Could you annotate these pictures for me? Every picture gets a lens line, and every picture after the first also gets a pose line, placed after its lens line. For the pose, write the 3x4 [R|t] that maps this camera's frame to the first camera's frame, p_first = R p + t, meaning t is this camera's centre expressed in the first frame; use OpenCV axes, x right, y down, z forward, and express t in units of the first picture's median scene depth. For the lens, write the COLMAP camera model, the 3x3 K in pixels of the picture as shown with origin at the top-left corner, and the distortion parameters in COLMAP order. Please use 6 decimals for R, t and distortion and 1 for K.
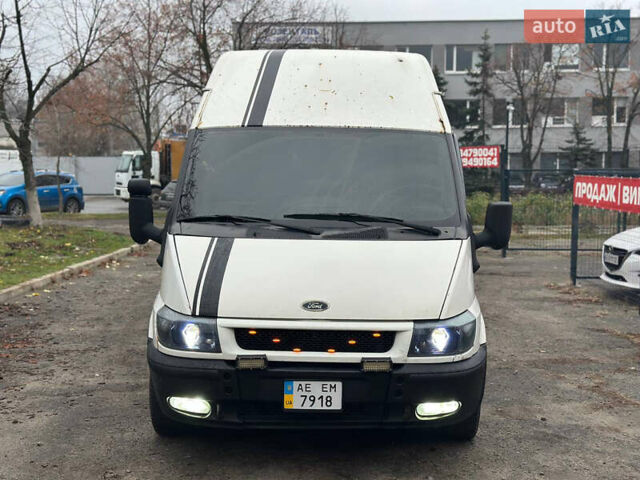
lens RADIAL K [[918.8, 0, 319.1], [0, 918.8, 219.5], [0, 0, 1]] dist [0.125232, -0.077257]
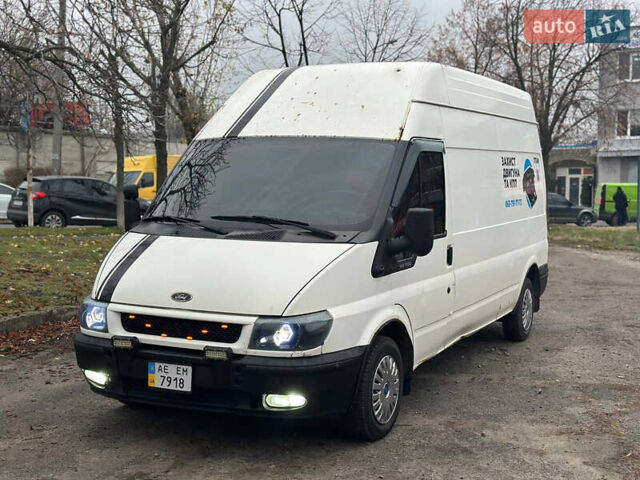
lens RADIAL K [[887.9, 0, 320.0], [0, 887.9, 240.0], [0, 0, 1]] dist [0.118585, 0.069487]
pose [[0.901890, 0.028647, -0.431015, 0.602947], [-0.028054, 0.999576, 0.007735, 0.012635], [0.431054, 0.005116, 0.902312, 0.105323]]
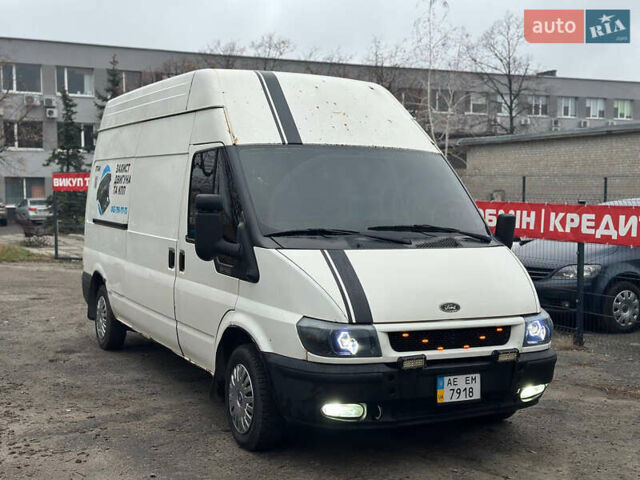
lens RADIAL K [[918.8, 0, 319.1], [0, 918.8, 219.5], [0, 0, 1]] dist [0.125232, -0.077257]
pose [[0.886616, -0.013540, 0.462308, -0.650268], [0.026450, 0.999420, -0.021454, 0.008219], [-0.461750, 0.031250, 0.886460, 0.089421]]
